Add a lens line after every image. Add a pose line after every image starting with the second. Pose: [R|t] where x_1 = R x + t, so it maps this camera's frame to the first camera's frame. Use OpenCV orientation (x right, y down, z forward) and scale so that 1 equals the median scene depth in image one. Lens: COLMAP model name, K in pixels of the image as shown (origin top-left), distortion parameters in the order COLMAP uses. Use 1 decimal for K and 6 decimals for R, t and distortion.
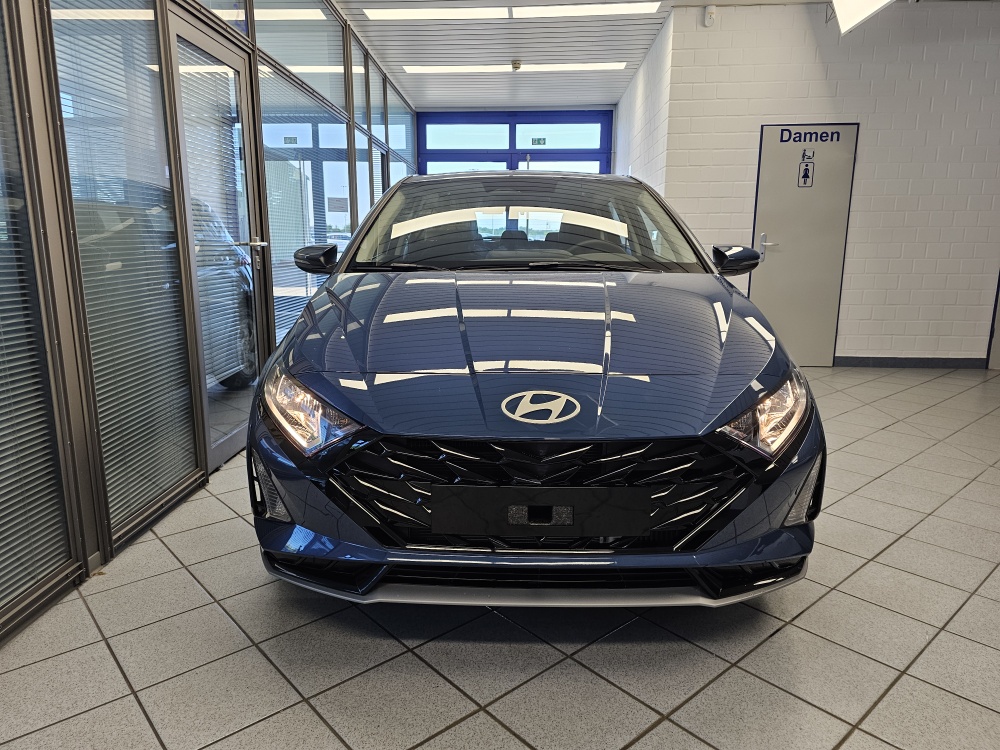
lens RADIAL K [[679.8, 0, 502.3], [0, 679.8, 372.9], [0, 0, 1]] dist [0.048522, -0.056714]
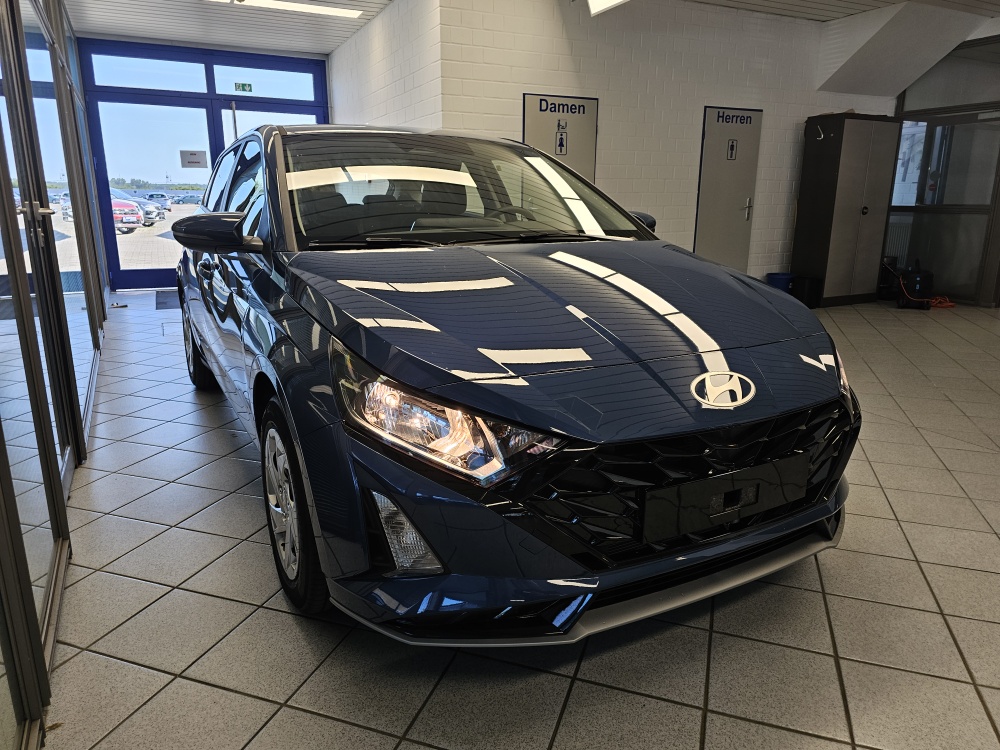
lens RADIAL K [[674.6, 0, 505.5], [0, 674.6, 366.8], [0, 0, 1]] dist [0.054868, -0.050868]
pose [[0.872038, -0.114163, 0.475938, -0.190940], [0.089410, 0.993211, 0.074419, -0.023635], [-0.481203, -0.022342, 0.876325, 0.086775]]
